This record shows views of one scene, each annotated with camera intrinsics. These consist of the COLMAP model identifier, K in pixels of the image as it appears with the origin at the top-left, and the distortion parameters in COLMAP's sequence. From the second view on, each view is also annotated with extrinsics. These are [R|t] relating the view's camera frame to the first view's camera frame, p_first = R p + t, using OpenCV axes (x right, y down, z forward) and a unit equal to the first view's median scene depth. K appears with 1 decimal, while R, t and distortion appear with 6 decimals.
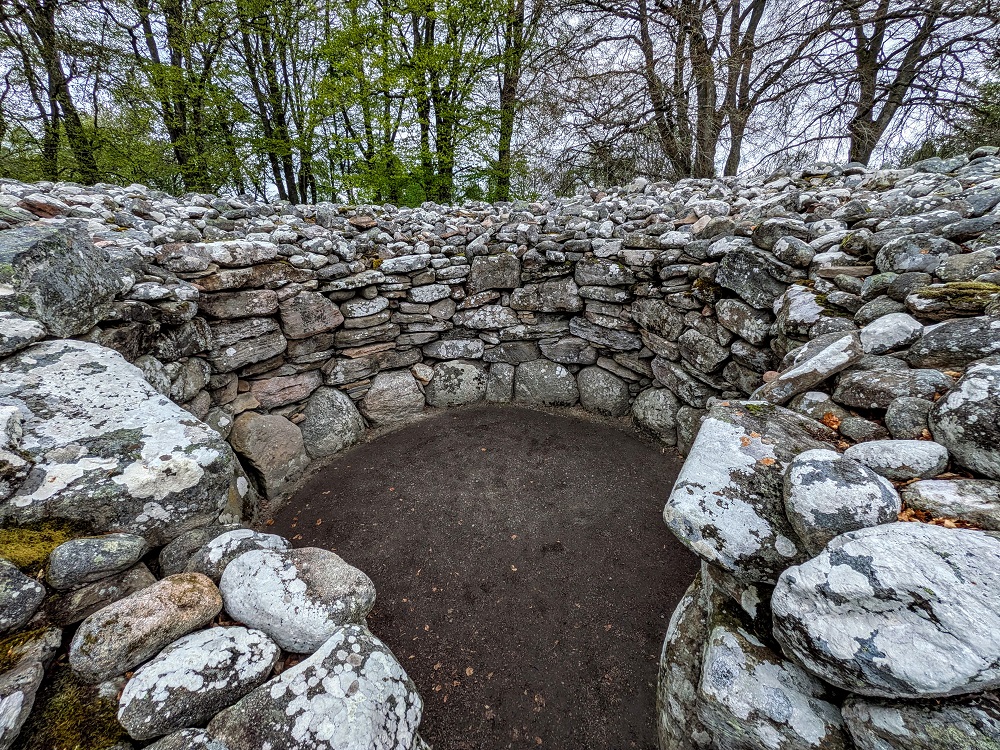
lens RADIAL K [[407.9, 0, 500.0], [0, 407.9, 375.0], [0, 0, 1]] dist [0.009499, -0.000120]
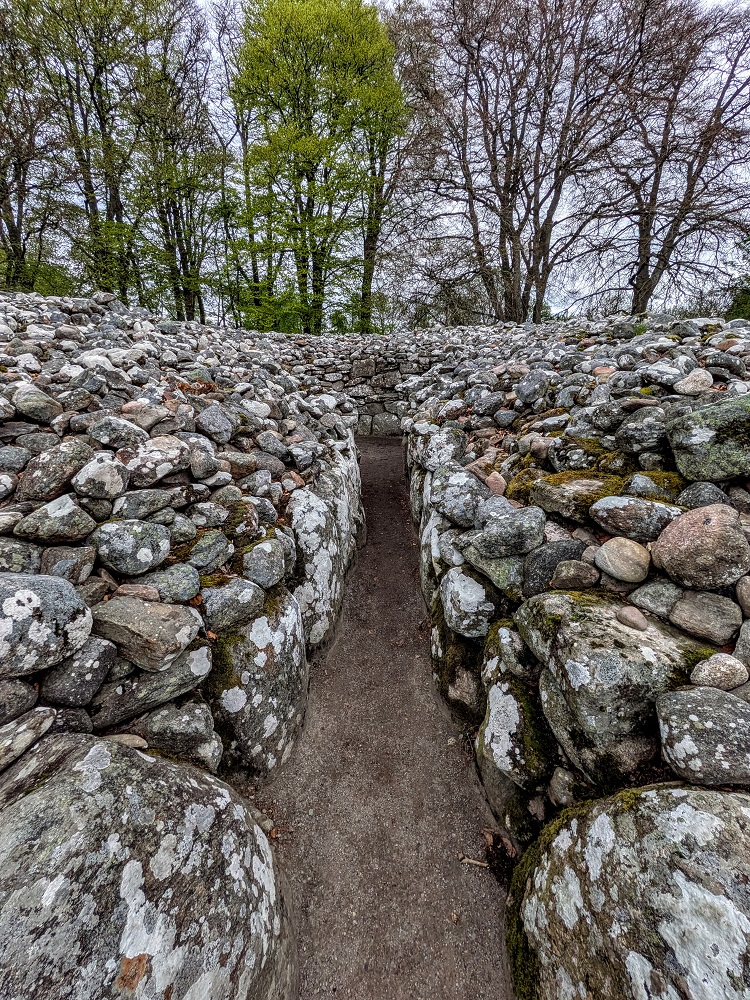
lens RADIAL K [[407.9, 0, 375.0], [0, 407.9, 500.0], [0, 0, 1]] dist [0.009499, -0.000120]
pose [[0.998992, 0.014563, 0.042460, -0.031434], [-0.014288, 0.999875, -0.006780, 0.424066], [-0.042554, 0.006166, 0.999075, -1.059729]]
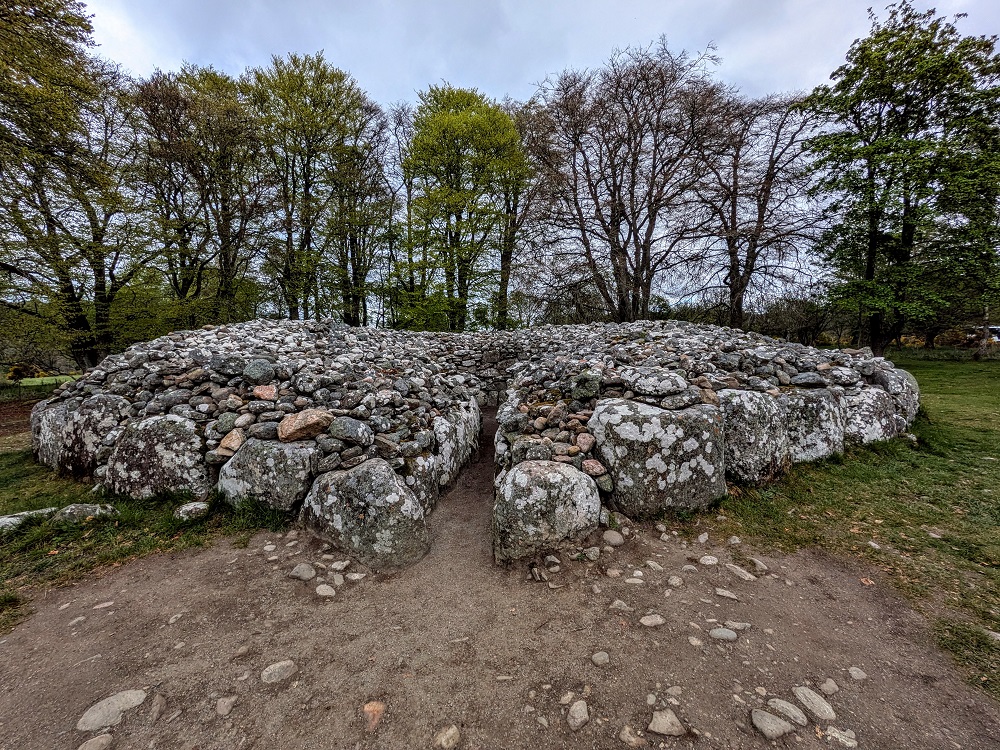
lens RADIAL K [[407.9, 0, 500.0], [0, 407.9, 375.0], [0, 0, 1]] dist [0.009499, -0.000120]
pose [[0.999909, 0.011664, -0.006839, 0.064893], [-0.013045, 0.965290, -0.260854, 0.578802], [0.003559, 0.260919, 0.965354, -1.609775]]
